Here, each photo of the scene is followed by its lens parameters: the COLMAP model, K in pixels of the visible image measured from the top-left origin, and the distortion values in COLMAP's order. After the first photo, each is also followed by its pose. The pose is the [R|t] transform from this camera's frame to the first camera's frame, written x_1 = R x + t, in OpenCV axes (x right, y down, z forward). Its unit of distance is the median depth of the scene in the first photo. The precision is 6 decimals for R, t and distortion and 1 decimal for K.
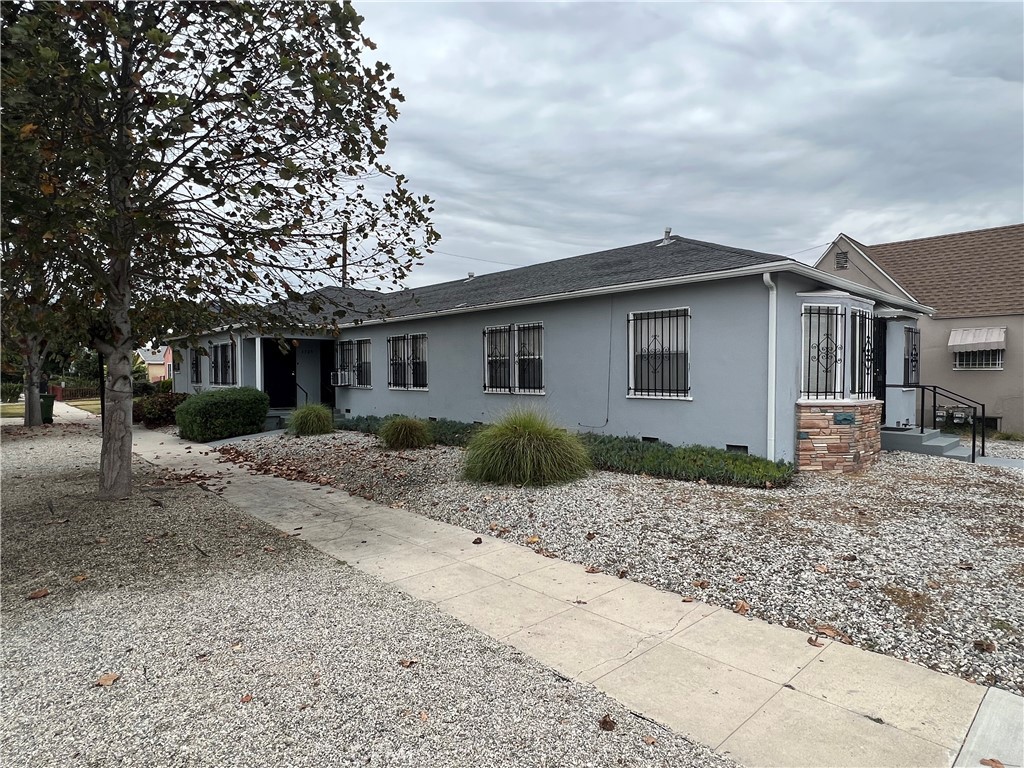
lens RADIAL K [[567.9, 0, 509.4], [0, 567.9, 386.5], [0, 0, 1]] dist [-0.007751, -0.000166]
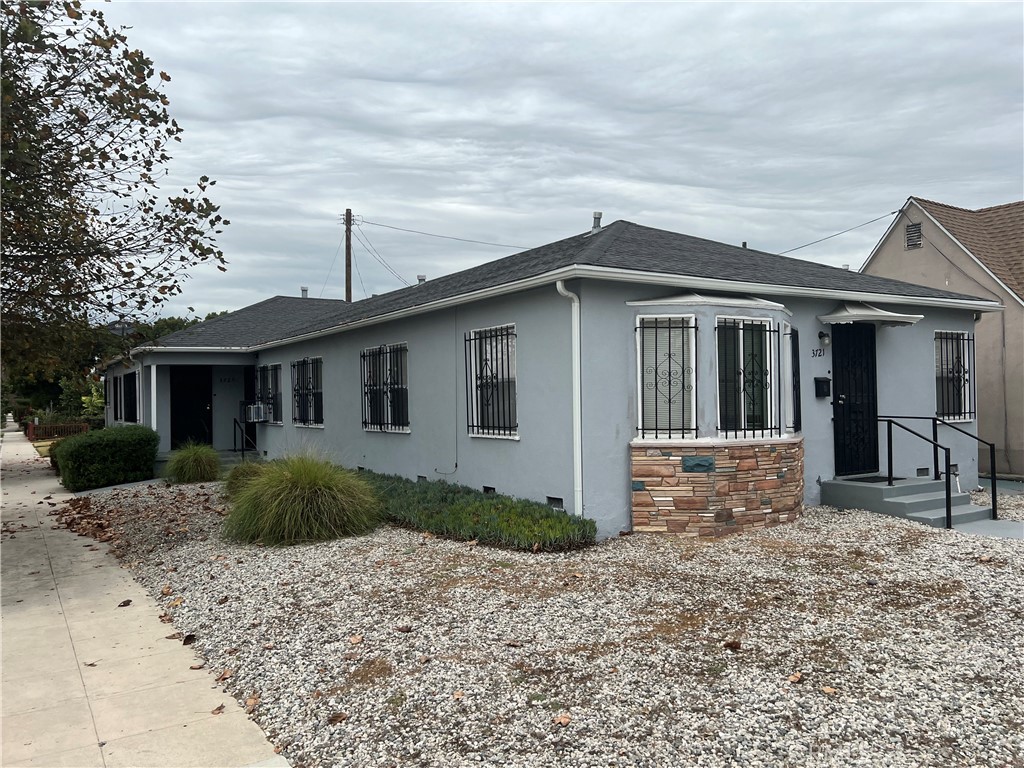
lens RADIAL K [[794.5, 0, 516.9], [0, 794.5, 387.3], [0, 0, 1]] dist [0.040940, -0.016292]
pose [[0.983589, -0.016753, -0.179644, 0.435279], [0.010229, 0.999256, -0.037183, -0.007184], [0.180133, 0.034735, 0.983029, -0.076826]]
